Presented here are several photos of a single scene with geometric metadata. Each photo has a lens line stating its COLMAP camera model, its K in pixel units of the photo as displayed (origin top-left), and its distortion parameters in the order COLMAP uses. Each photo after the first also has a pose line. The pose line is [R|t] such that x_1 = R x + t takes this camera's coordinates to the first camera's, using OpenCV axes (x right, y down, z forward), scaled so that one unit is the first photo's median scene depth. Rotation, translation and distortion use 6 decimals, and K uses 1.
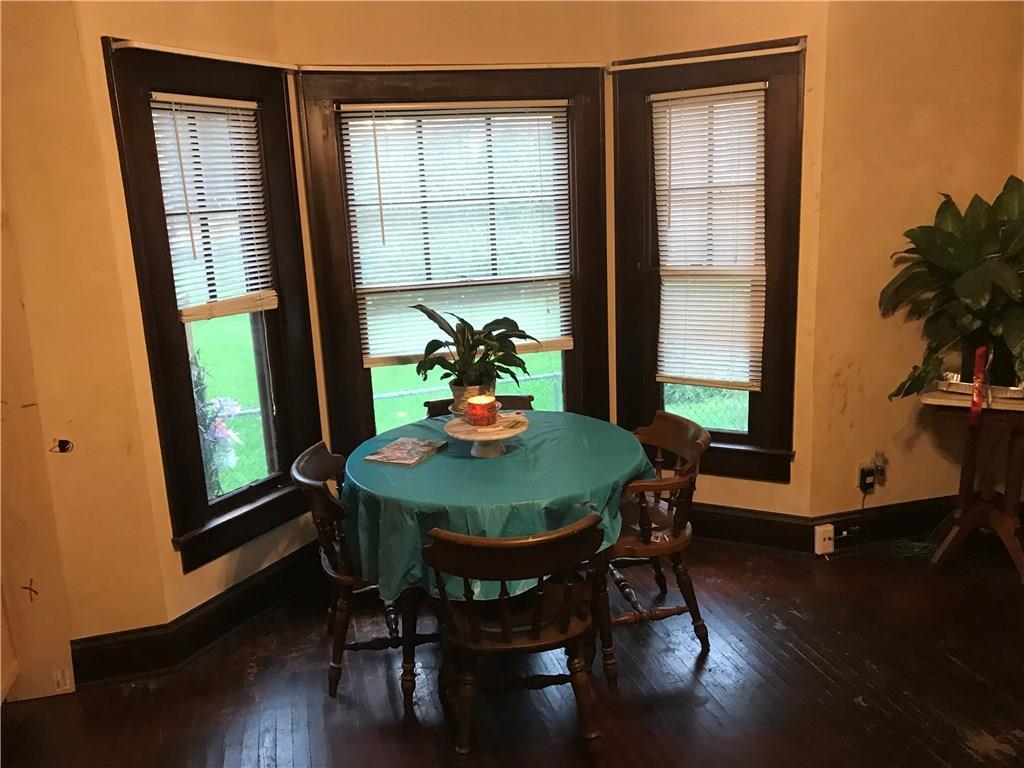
lens RADIAL K [[857.8, 0, 512.0], [0, 857.8, 384.0], [0, 0, 1]] dist [-0.003620, -0.001601]
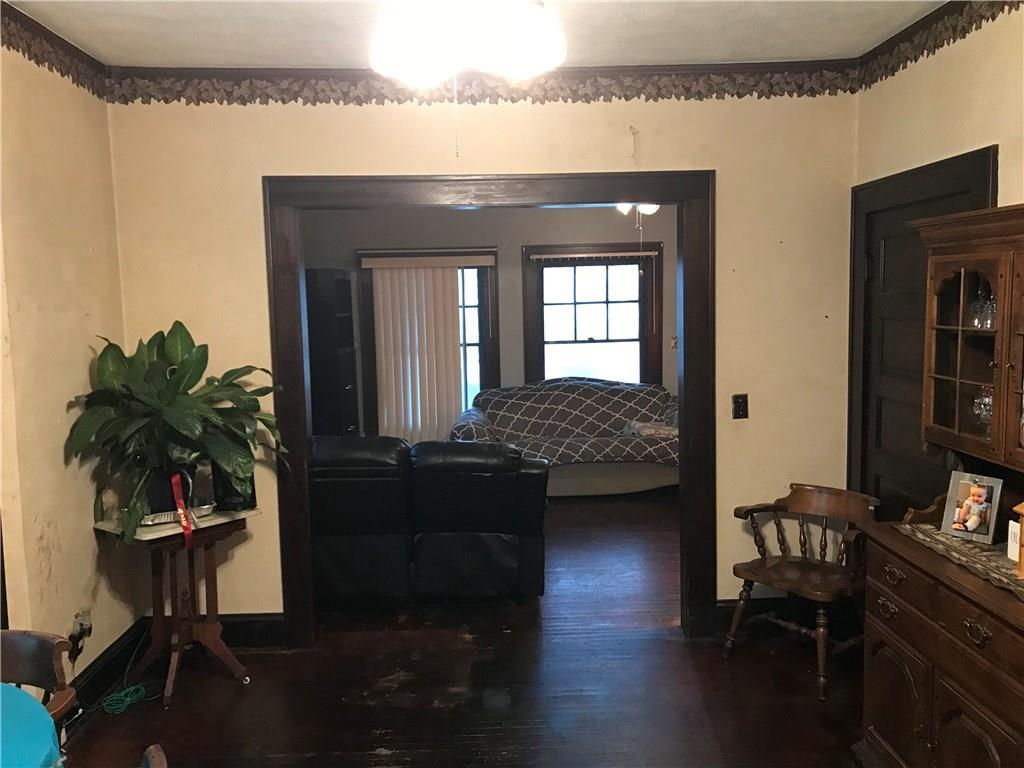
lens RADIAL K [[857.8, 0, 512.0], [0, 857.8, 384.0], [0, 0, 1]] dist [-0.003620, -0.001601]
pose [[0.233623, -0.060059, 0.970471, -0.353797], [0.231074, 0.972925, 0.004584, -0.056818], [-0.944471, 0.223180, 0.241176, 0.294363]]
